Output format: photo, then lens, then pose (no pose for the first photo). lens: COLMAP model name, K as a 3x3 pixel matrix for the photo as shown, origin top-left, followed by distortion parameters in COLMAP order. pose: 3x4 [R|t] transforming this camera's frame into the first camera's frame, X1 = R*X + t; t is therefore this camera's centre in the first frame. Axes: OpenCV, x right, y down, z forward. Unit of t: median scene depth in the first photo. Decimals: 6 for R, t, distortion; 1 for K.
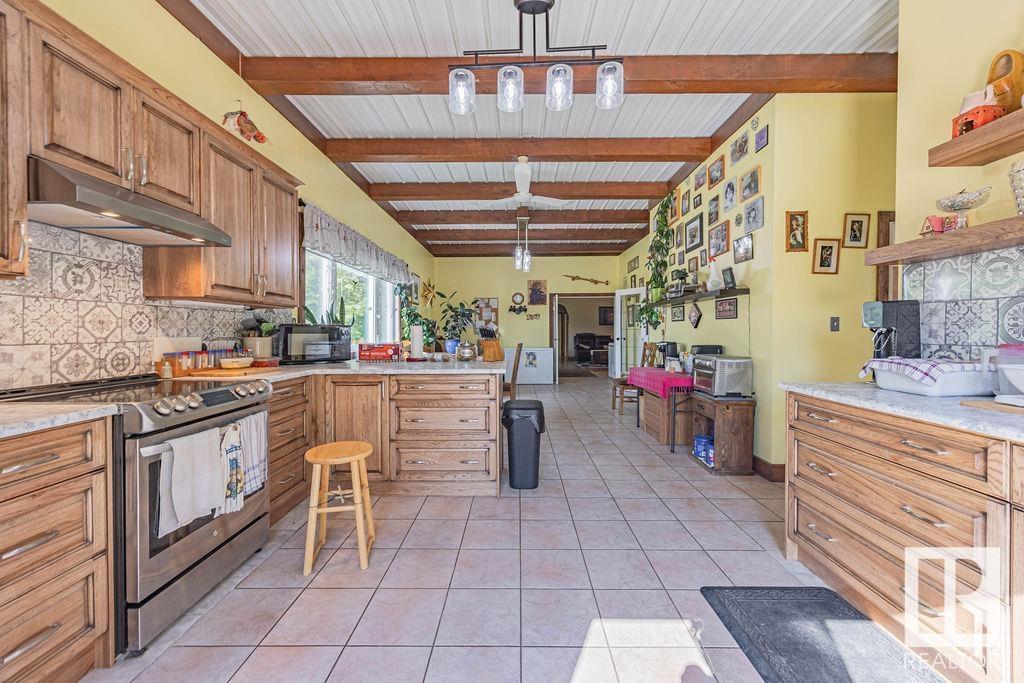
lens RADIAL K [[395.3, 0, 517.5], [0, 395.3, 338.6], [0, 0, 1]] dist [0.005737, -0.001050]
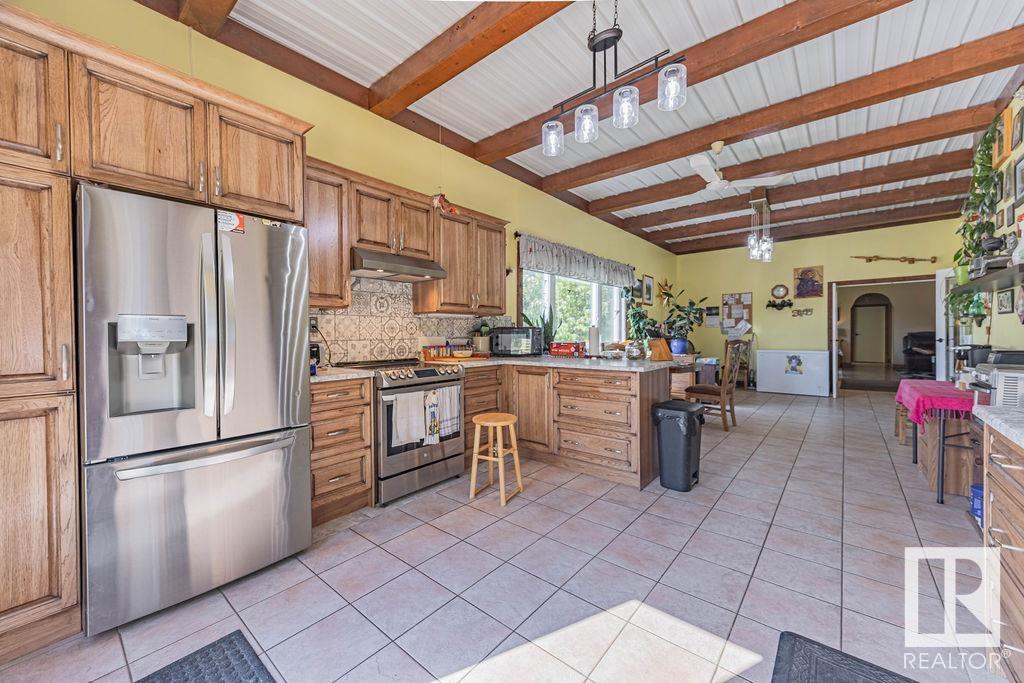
lens RADIAL K [[395.3, 0, 517.8], [0, 395.3, 340.9], [0, 0, 1]] dist [0.005737, -0.001050]
pose [[0.772787, 0.008527, -0.634608, 0.427820], [-0.005112, 0.999961, 0.007211, 0.000712], [0.634645, -0.002329, 0.772801, -0.019241]]
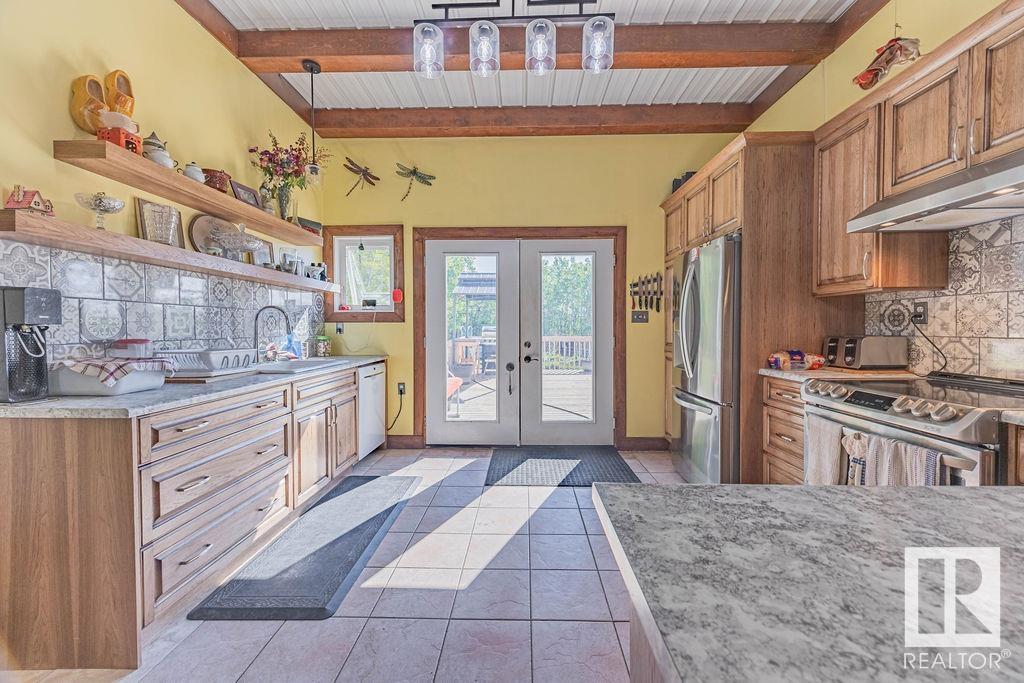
lens RADIAL K [[395.3, 0, 510.4], [0, 395.3, 335.1], [0, 0, 1]] dist [0.005737, -0.001050]
pose [[-0.999392, 0.003740, 0.034663, 0.017789], [0.004890, 0.999439, 0.033144, -0.022816], [-0.034520, 0.033293, -0.998849, 1.424481]]
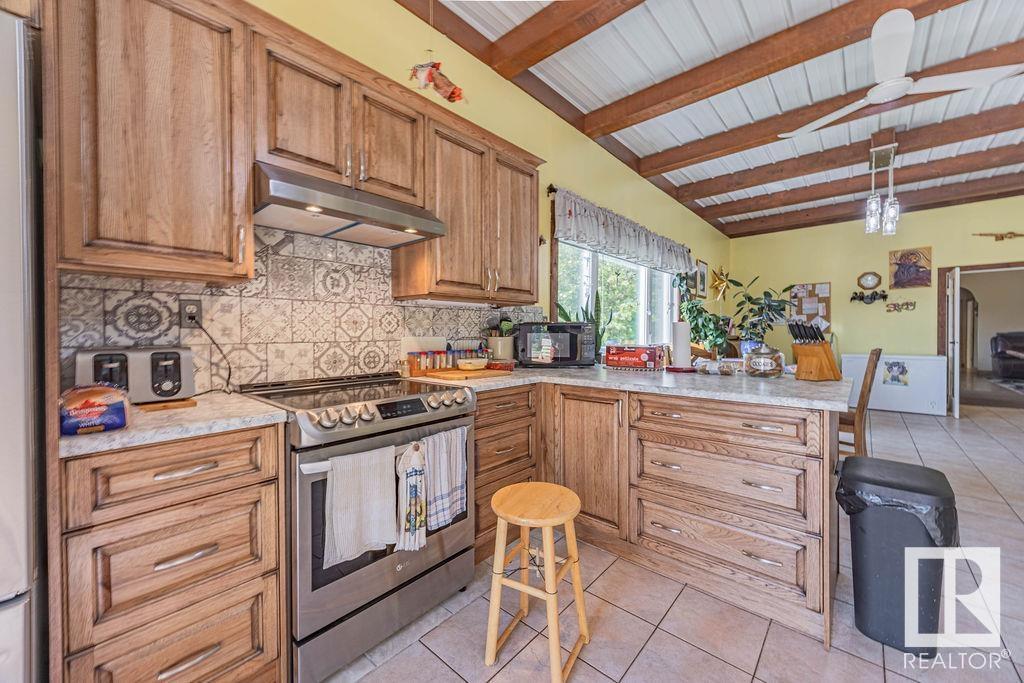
lens RADIAL K [[395.3, 0, 512.4], [0, 395.3, 338.4], [0, 0, 1]] dist [0.005737, -0.001050]
pose [[0.748173, 0.007653, -0.663459, -0.016128], [-0.007893, 0.999965, 0.002634, -0.003328], [0.663457, 0.003266, 0.748208, 0.389716]]
